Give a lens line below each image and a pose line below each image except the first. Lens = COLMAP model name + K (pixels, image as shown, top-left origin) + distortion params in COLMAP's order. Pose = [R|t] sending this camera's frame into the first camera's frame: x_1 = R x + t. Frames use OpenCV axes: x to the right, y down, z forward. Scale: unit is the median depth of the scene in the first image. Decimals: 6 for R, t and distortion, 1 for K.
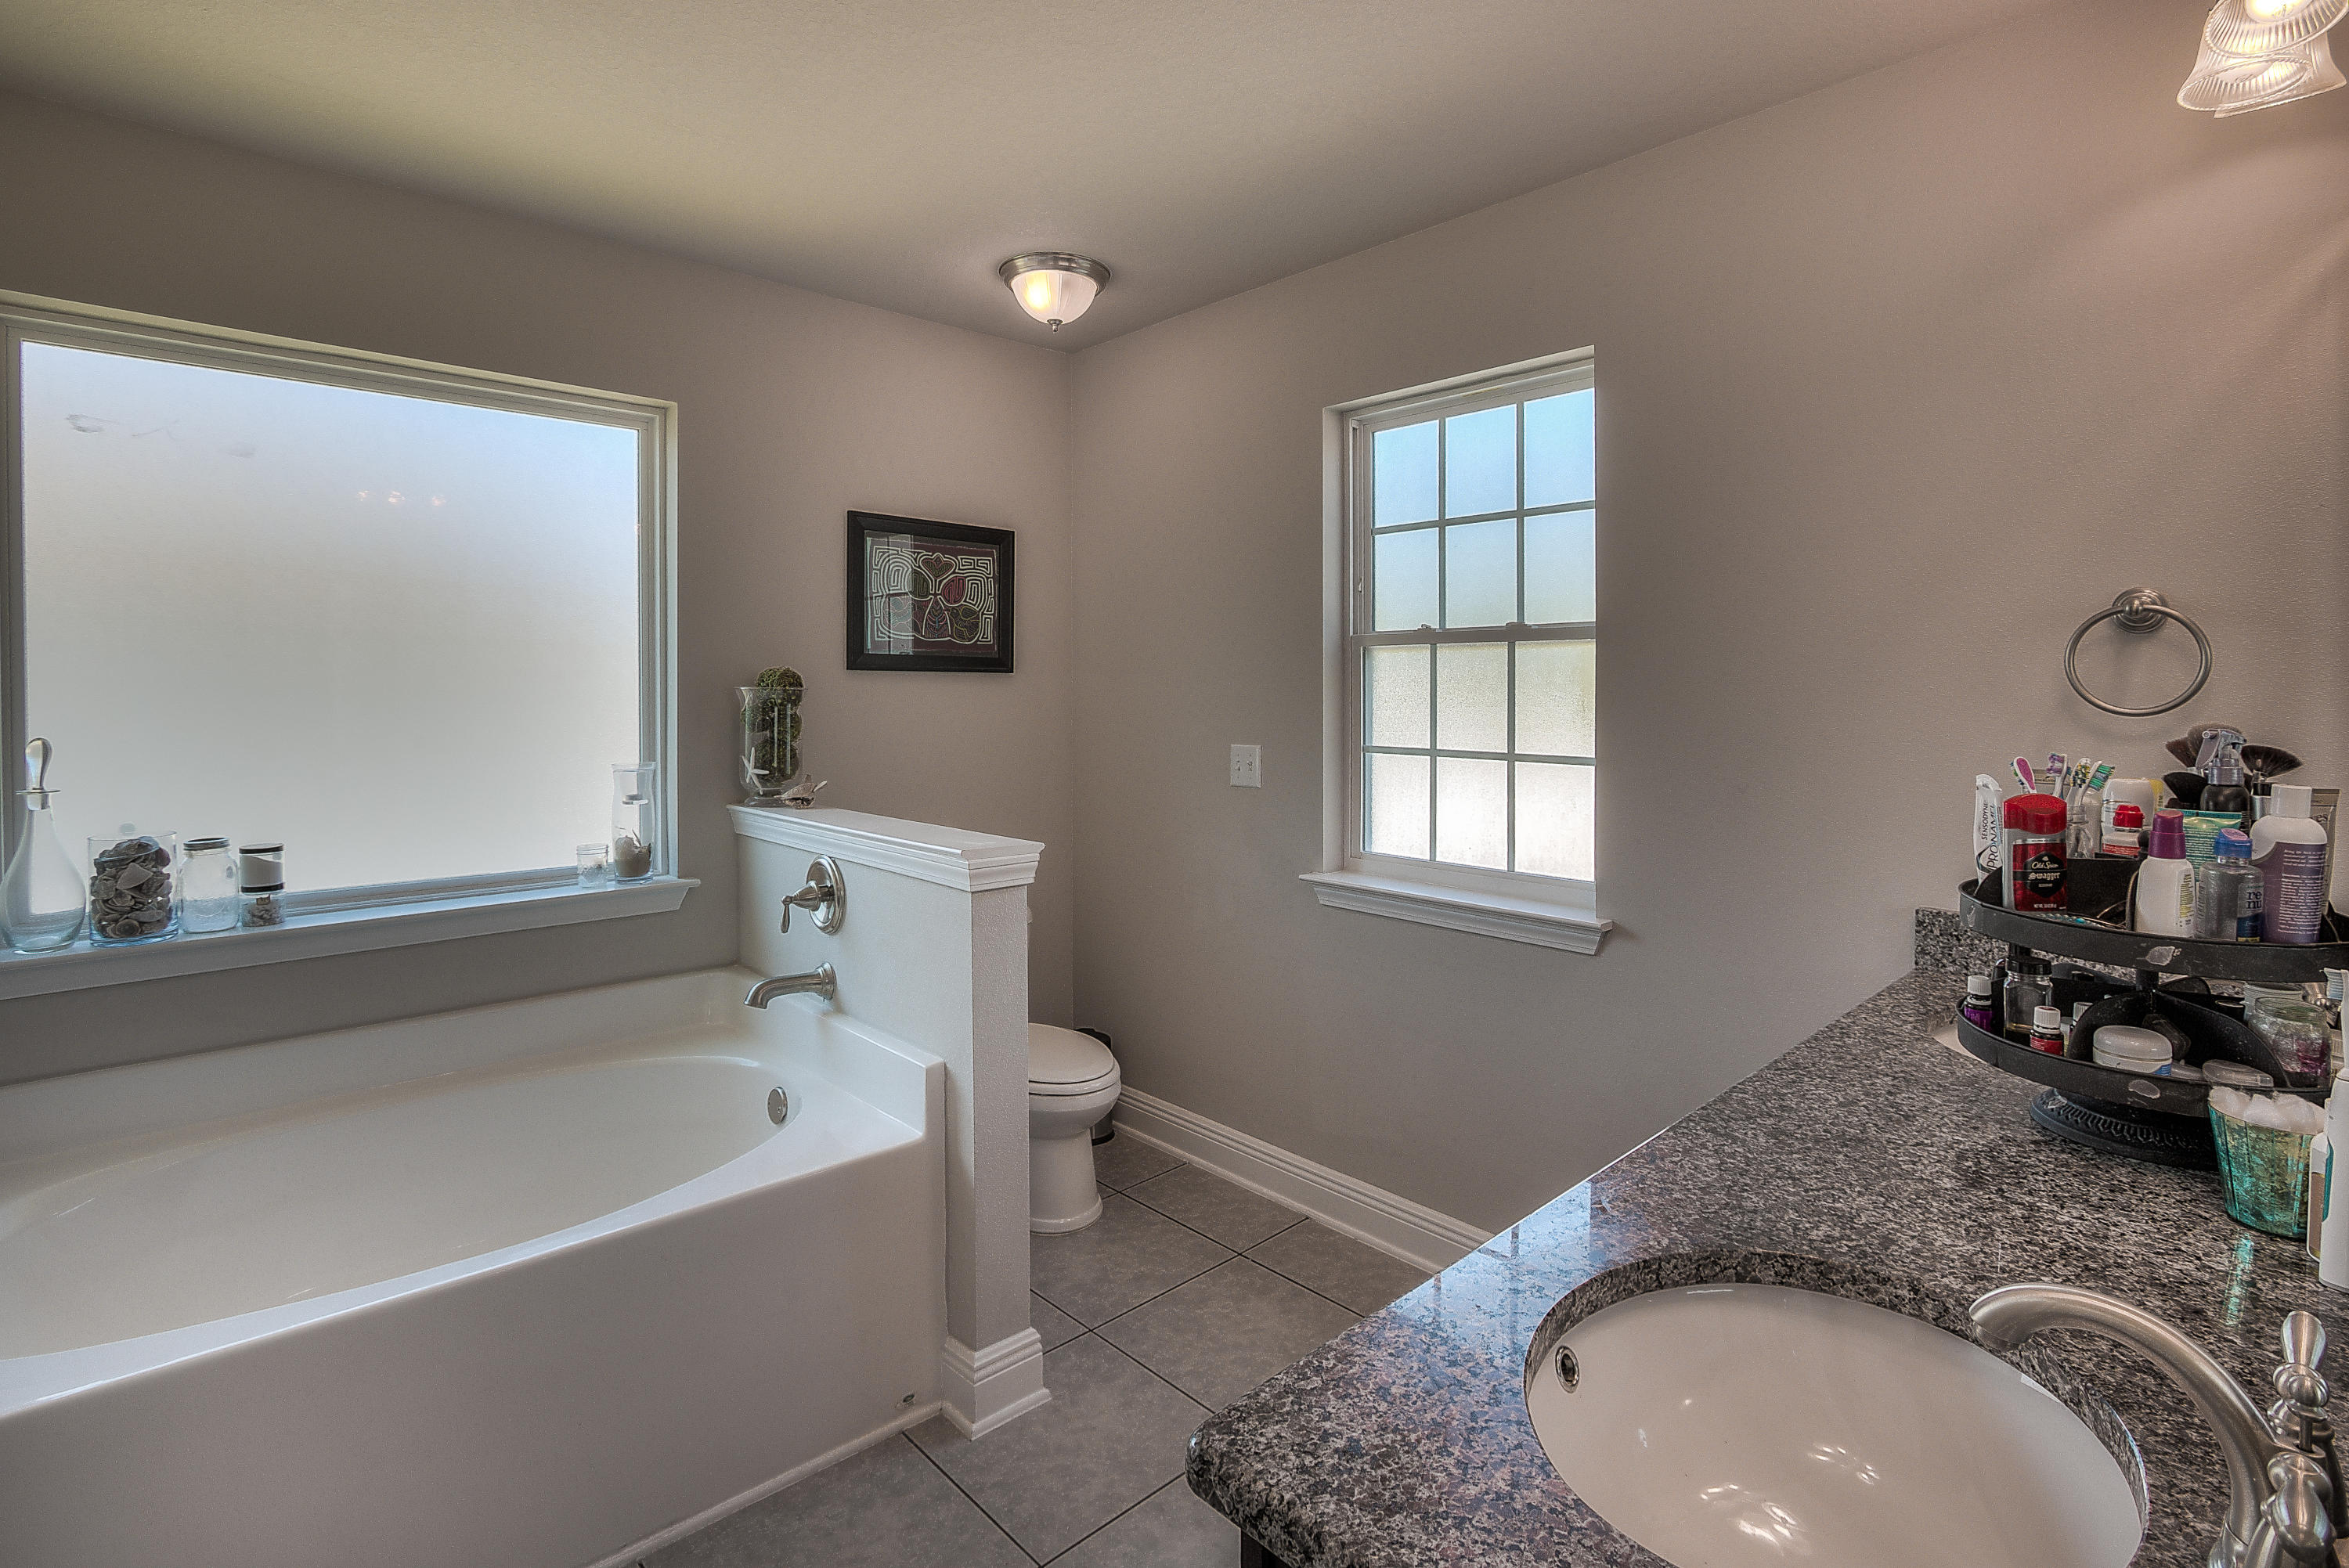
lens RADIAL K [[1114.9, 0, 1156.1], [0, 1114.9, 697.7], [0, 0, 1]] dist [-0.007819, -0.000141]
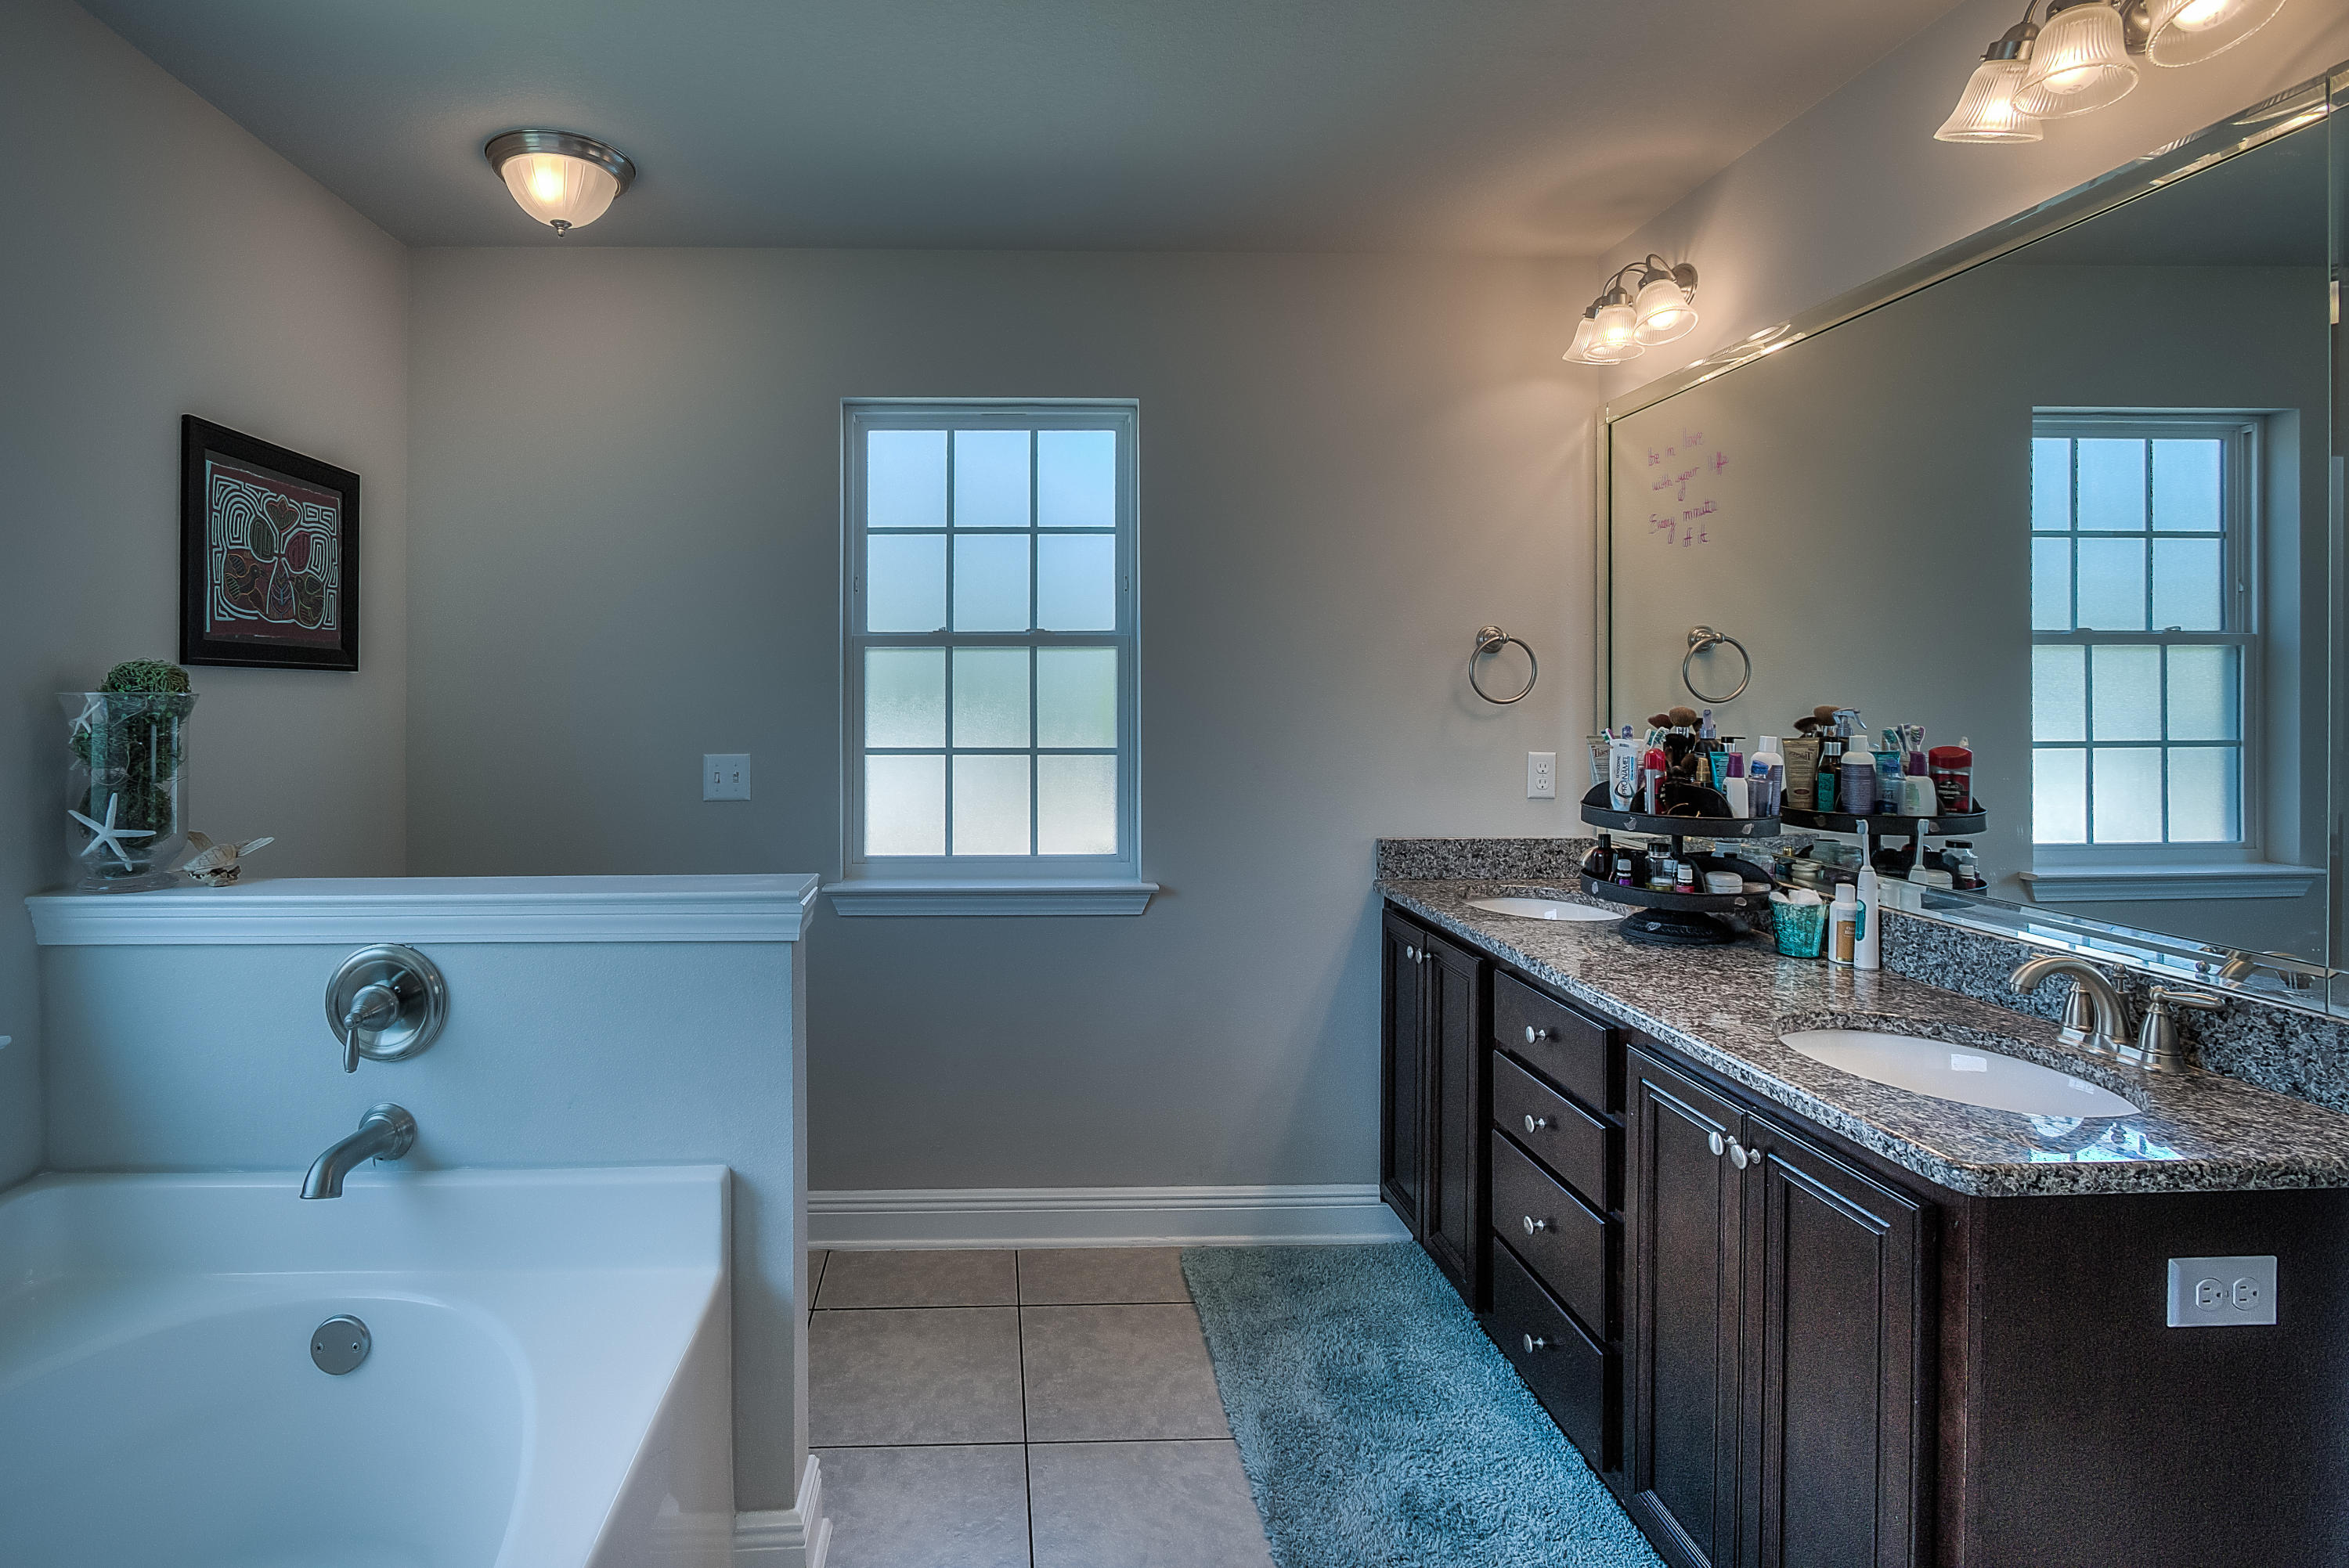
lens RADIAL K [[1114.9, 0, 1143.3], [0, 1114.9, 688.4], [0, 0, 1]] dist [-0.007819, -0.000141]
pose [[0.659454, -0.004430, 0.751732, -0.411724], [0.012016, 0.999917, -0.004649, -0.002395], [-0.751649, 0.012099, 0.659452, 0.181992]]
